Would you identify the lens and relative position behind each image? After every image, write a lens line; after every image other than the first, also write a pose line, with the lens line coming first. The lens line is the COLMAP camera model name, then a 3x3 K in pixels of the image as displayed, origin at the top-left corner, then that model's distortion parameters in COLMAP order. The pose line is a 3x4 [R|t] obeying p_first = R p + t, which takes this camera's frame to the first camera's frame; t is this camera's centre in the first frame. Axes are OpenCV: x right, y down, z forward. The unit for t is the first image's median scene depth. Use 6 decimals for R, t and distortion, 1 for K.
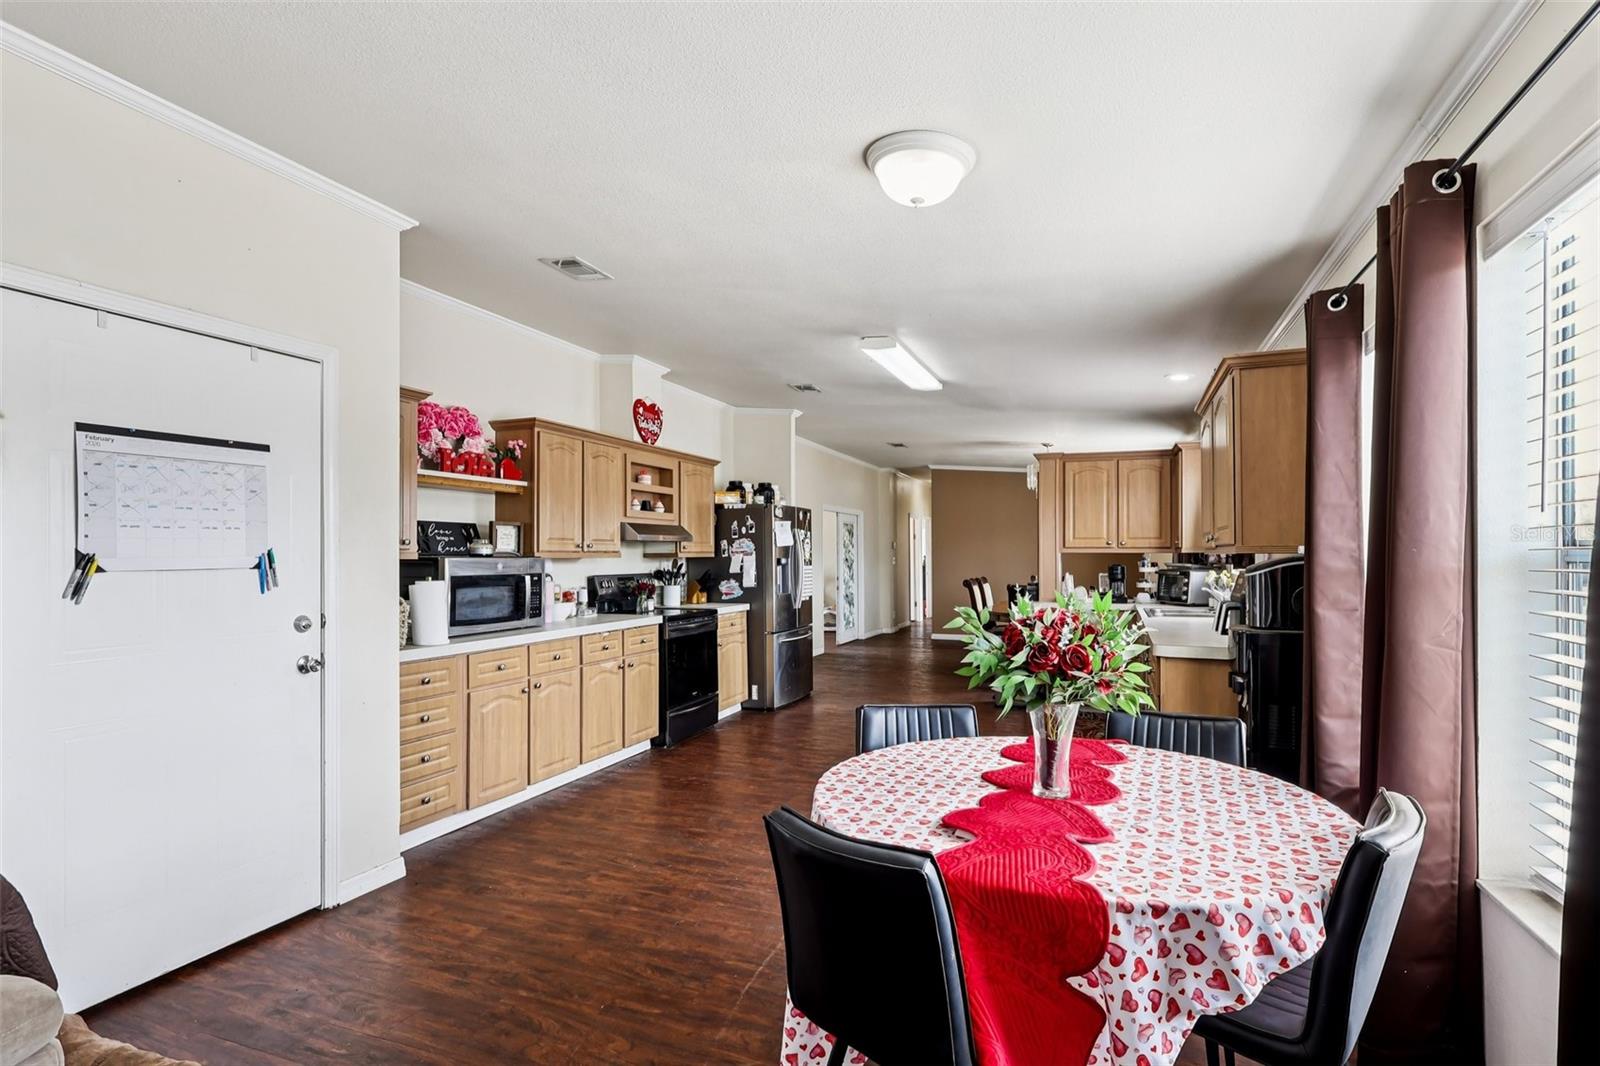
lens RADIAL K [[813.6, 0, 803.4], [0, 813.6, 552.7], [0, 0, 1]] dist [0.001423, 0.000272]
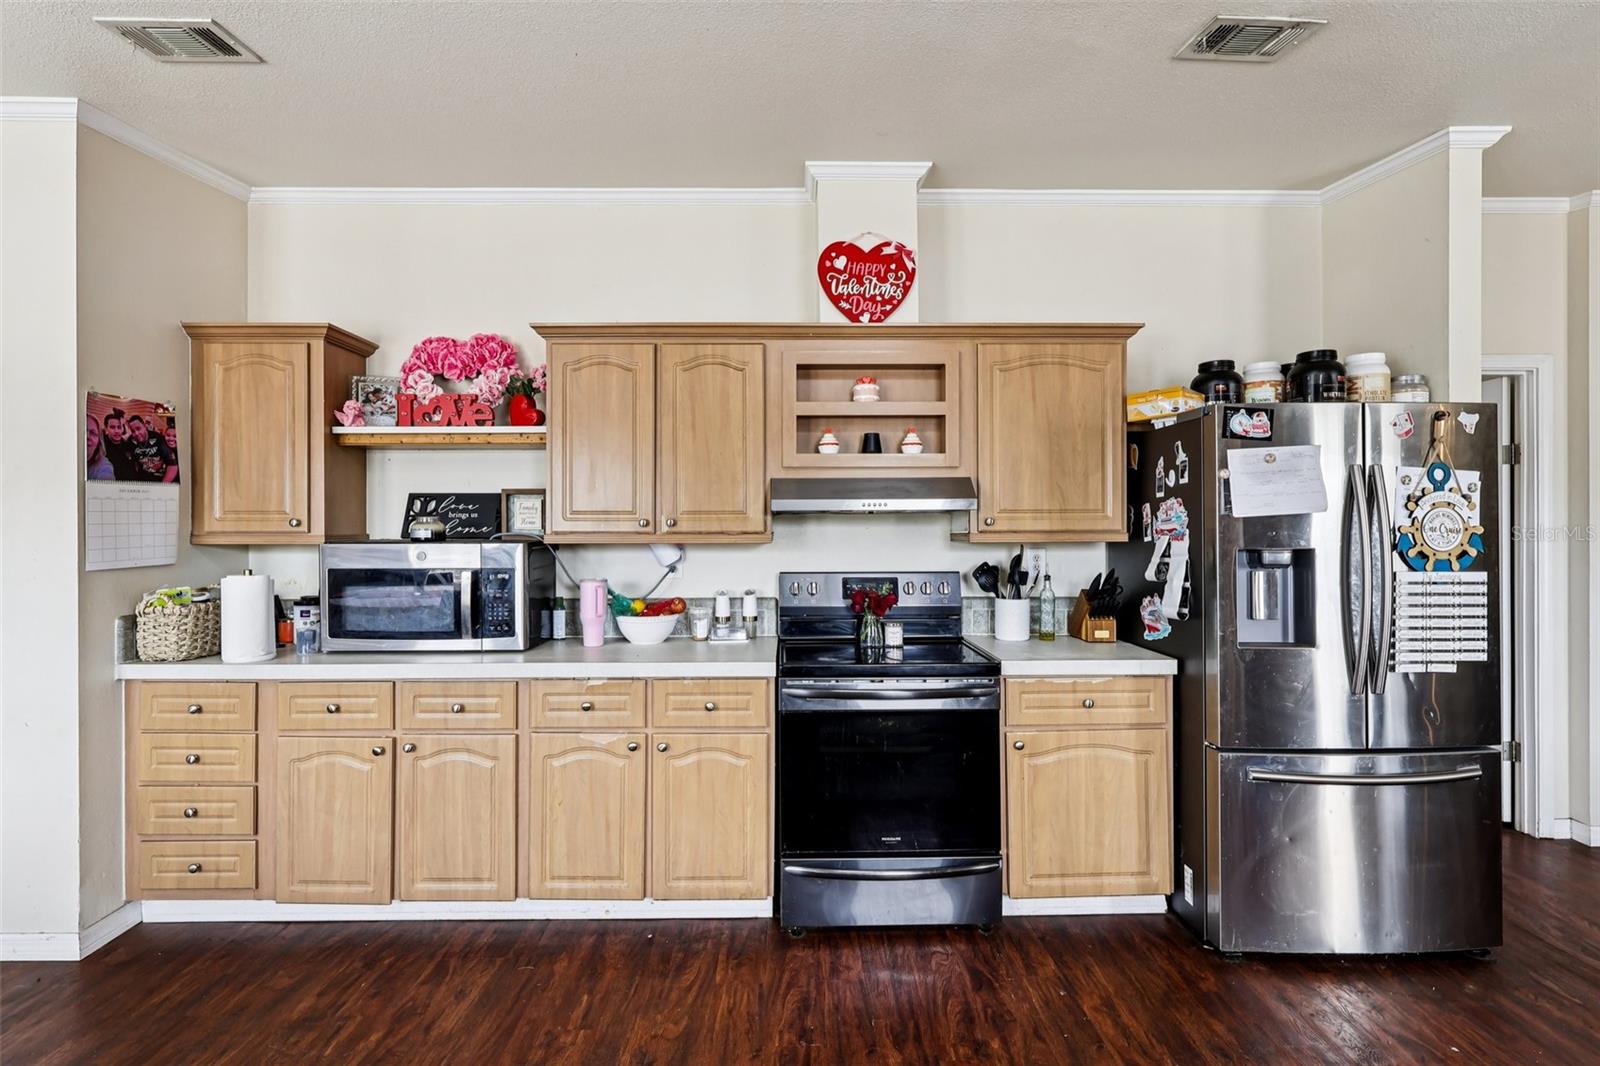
lens RADIAL K [[784.0, 0, 802.4], [0, 784.0, 525.9], [0, 0, 1]] dist [0.000402, 0.000345]
pose [[0.371884, 0.000972, -0.928279, 0.258803], [0.004738, 0.999984, 0.002946, -0.006613], [0.928267, -0.005494, 0.371874, 0.781302]]
